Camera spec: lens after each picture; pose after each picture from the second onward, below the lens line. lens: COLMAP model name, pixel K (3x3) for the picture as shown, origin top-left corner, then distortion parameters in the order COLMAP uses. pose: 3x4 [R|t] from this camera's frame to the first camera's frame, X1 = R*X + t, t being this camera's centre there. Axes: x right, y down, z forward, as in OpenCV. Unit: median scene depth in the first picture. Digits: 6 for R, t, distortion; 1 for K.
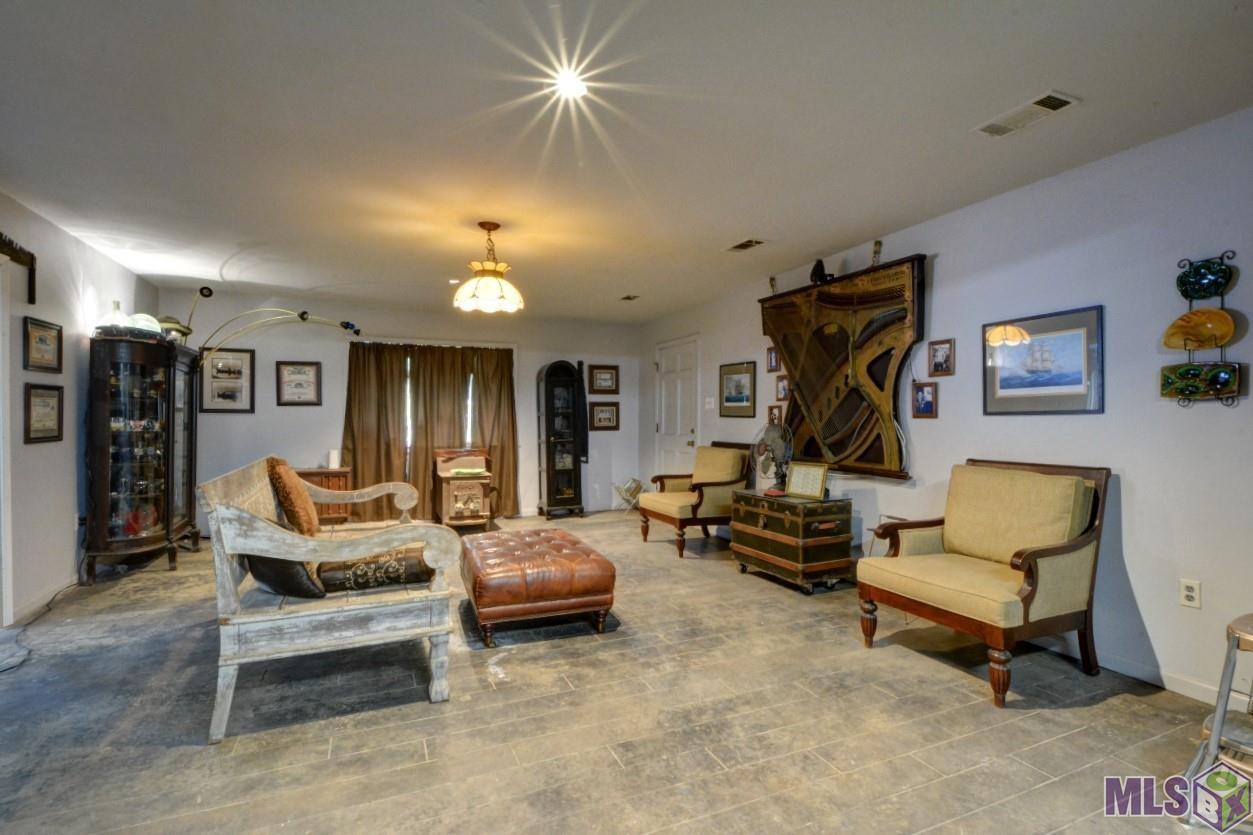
lens RADIAL K [[568.1, 0, 626.6], [0, 568.1, 418.6], [0, 0, 1]] dist [-0.003078, -0.001446]
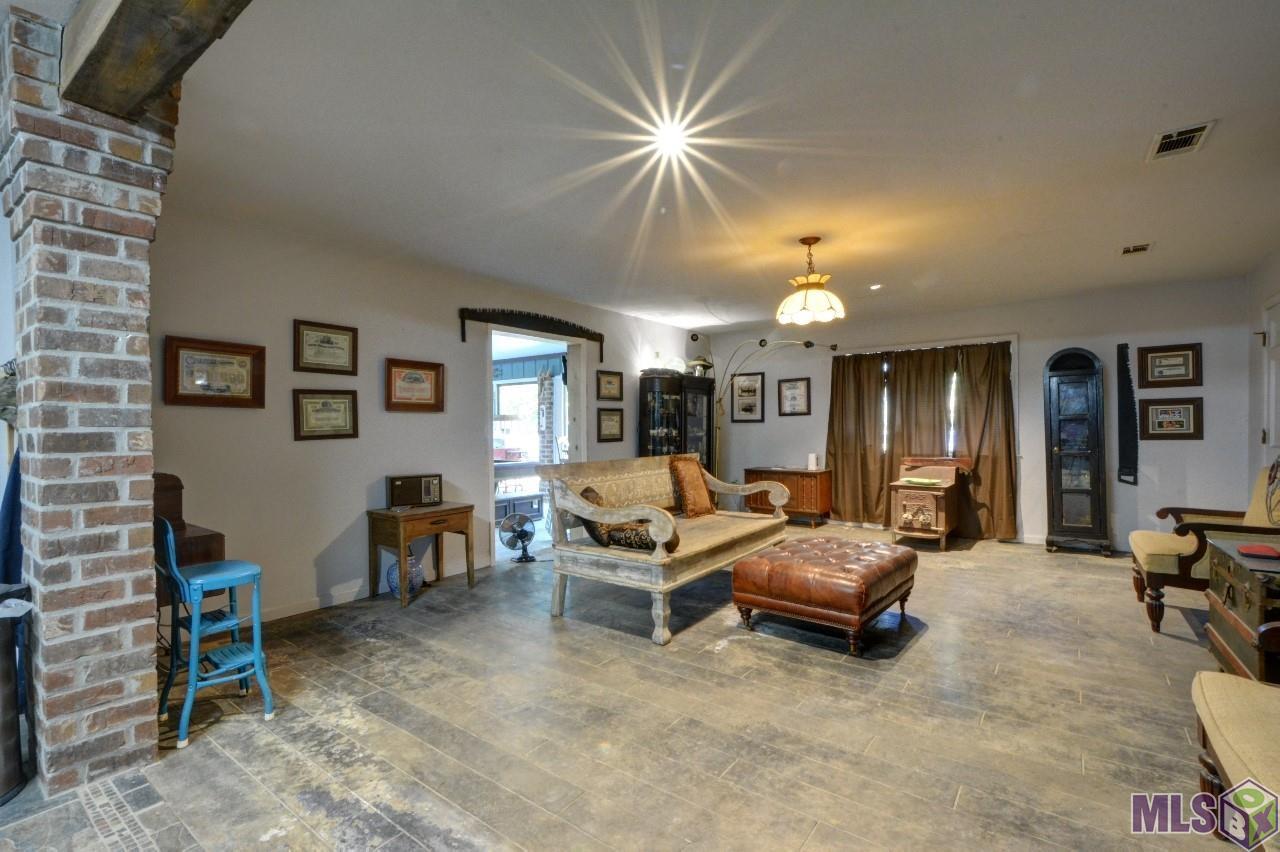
lens RADIAL K [[580.4, 0, 644.5], [0, 580.4, 426.2], [0, 0, 1]] dist [-0.003078, -0.001446]
pose [[0.498881, -0.008368, -0.866630, 0.522082], [0.009547, 0.999946, -0.004159, 0.002616], [0.866618, -0.006199, 0.498934, 0.200209]]
